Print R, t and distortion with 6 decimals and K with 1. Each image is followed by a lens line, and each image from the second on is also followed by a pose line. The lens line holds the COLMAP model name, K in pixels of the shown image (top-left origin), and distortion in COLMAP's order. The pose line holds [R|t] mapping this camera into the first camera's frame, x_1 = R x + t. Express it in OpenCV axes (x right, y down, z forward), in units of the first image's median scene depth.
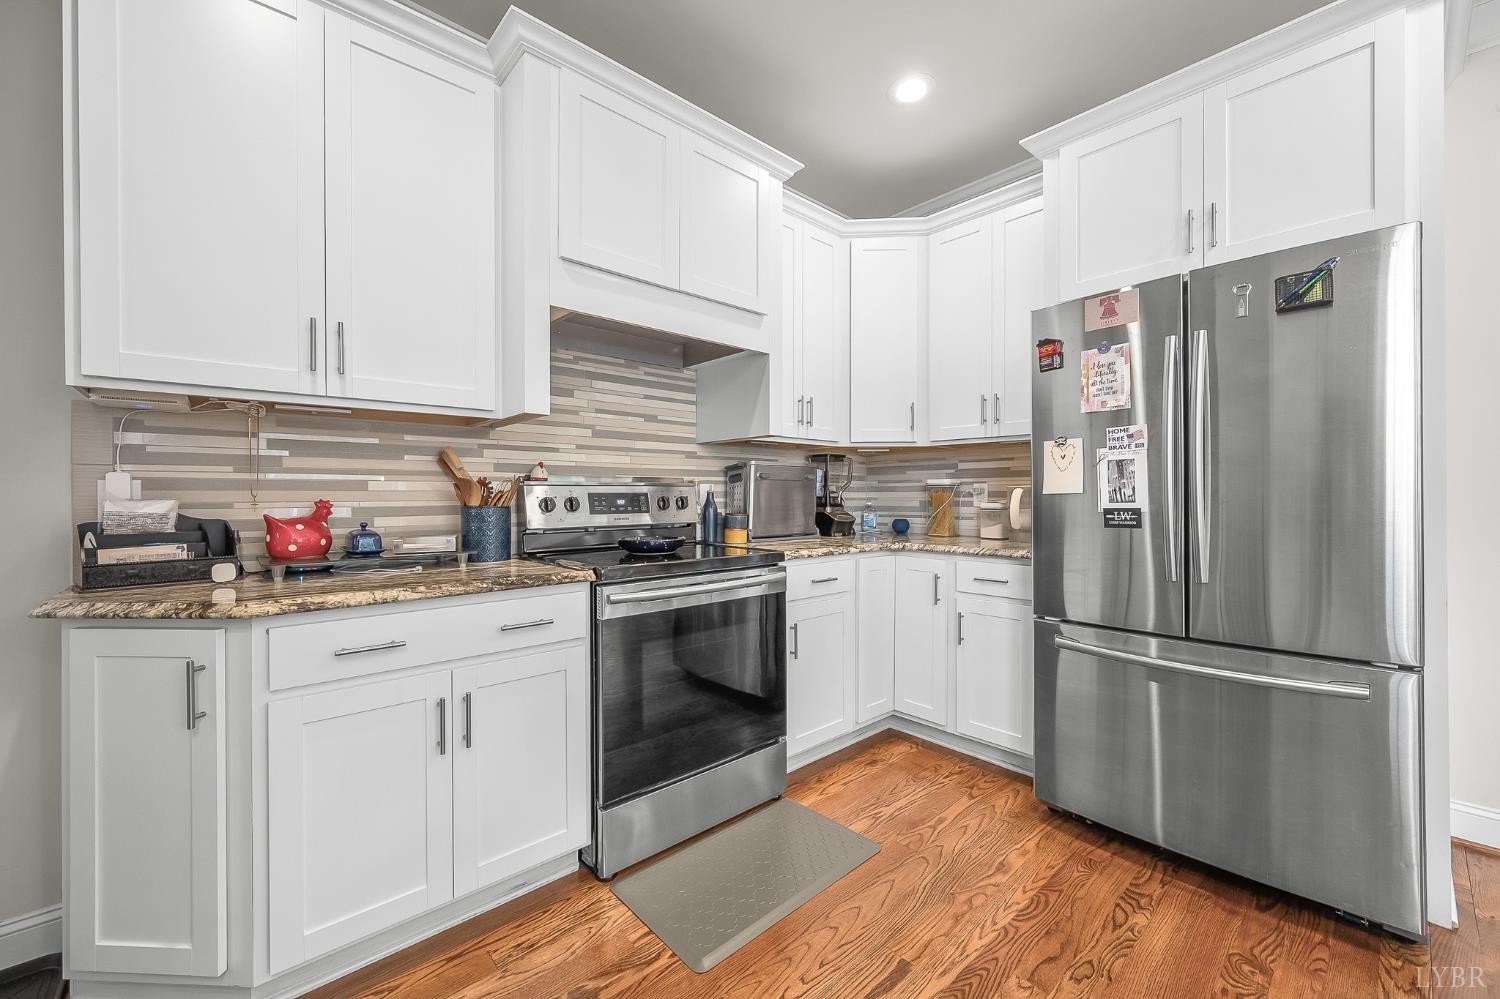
lens RADIAL K [[596.7, 0, 745.9], [0, 596.7, 503.1], [0, 0, 1]] dist [-0.002072, 0.000162]
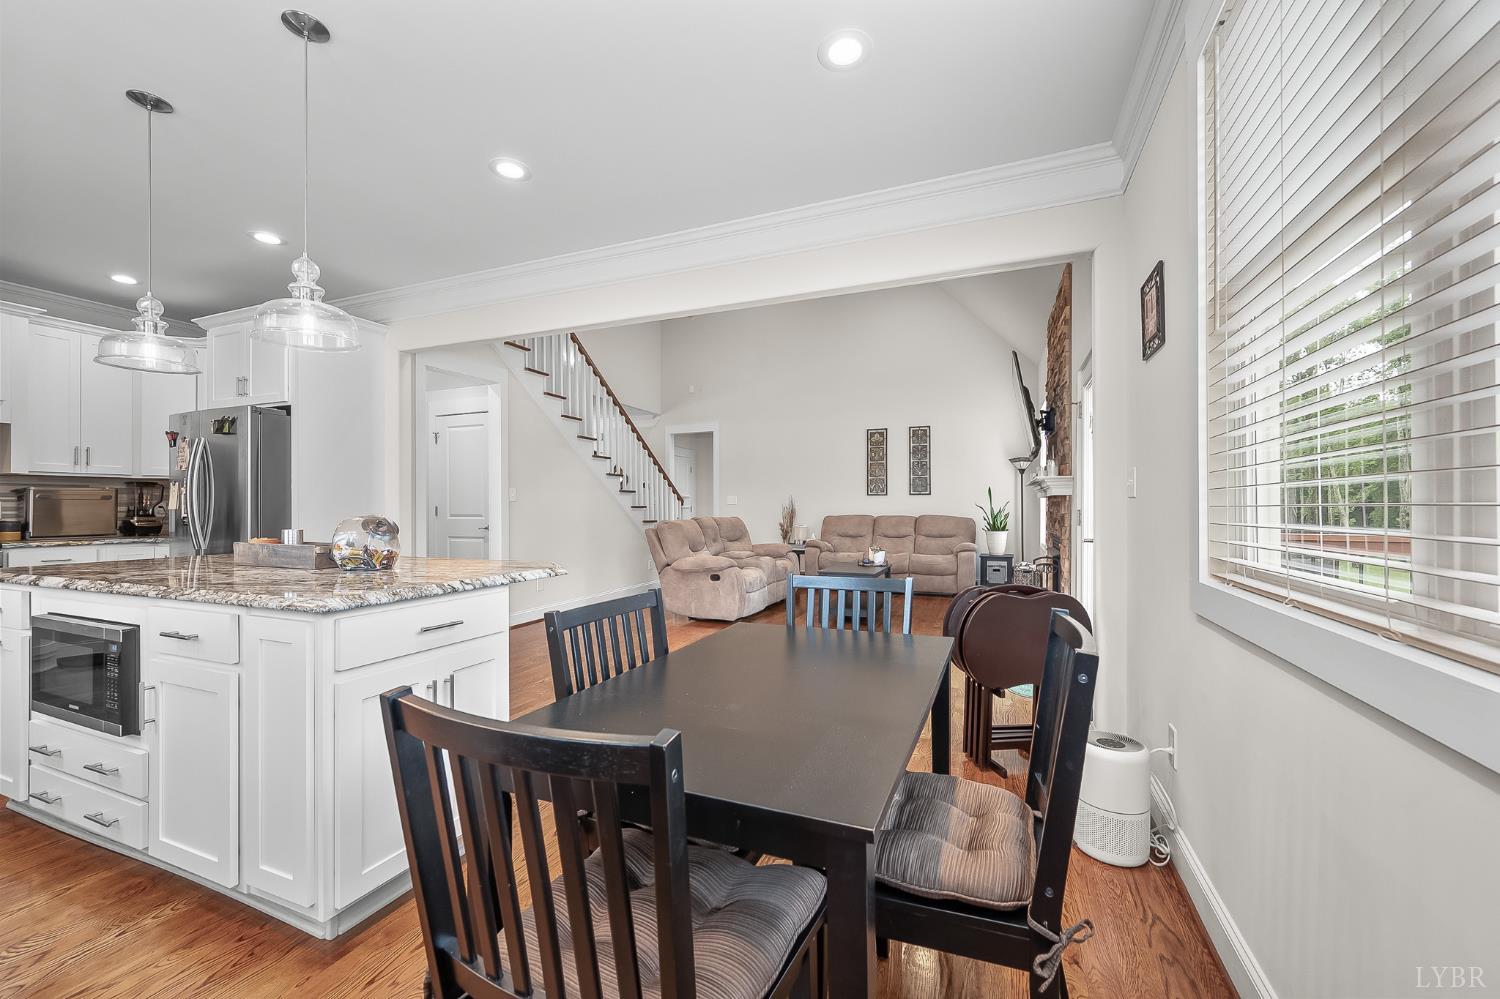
lens RADIAL K [[596.7, 0, 758.1], [0, 596.7, 506.1], [0, 0, 1]] dist [-0.002072, 0.000162]
pose [[0.900084, 0.004601, 0.435691, 1.616532], [0.000096, 0.999942, -0.010759, -0.007454], [-0.435716, 0.009726, 0.900032, -1.905969]]
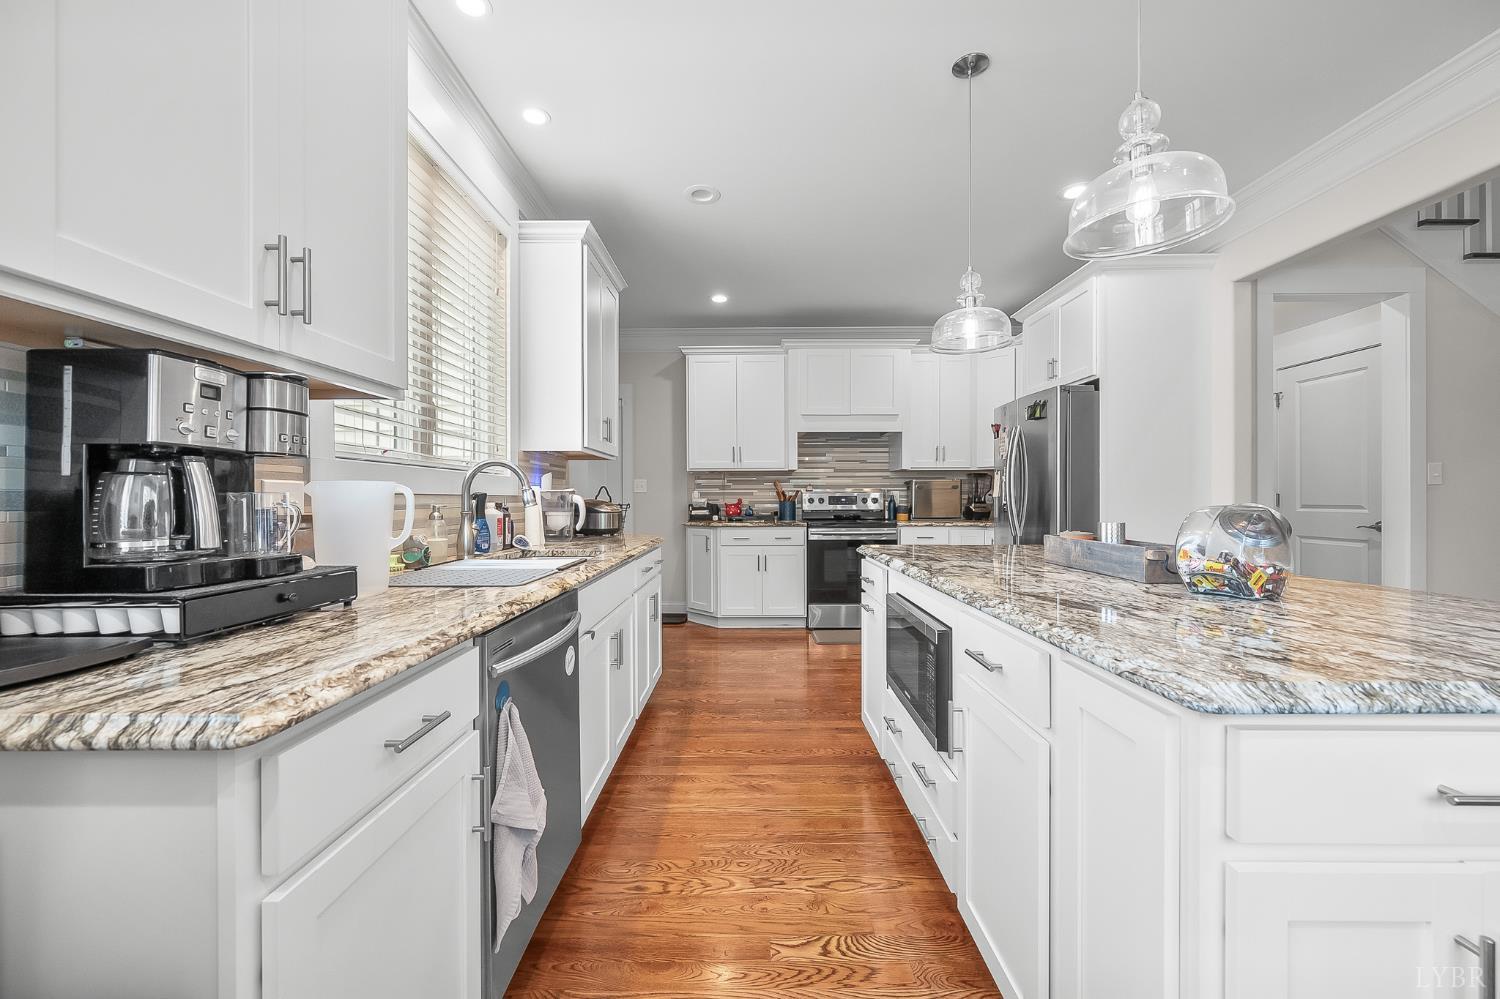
lens RADIAL K [[596.7, 0, 748.1], [0, 596.7, 500.2], [0, 0, 1]] dist [-0.002072, 0.000162]
pose [[0.743722, 0.008042, -0.668441, 1.463944], [-0.008951, 0.999958, 0.002071, -0.001924], [0.668429, 0.004443, 0.743762, -1.355266]]
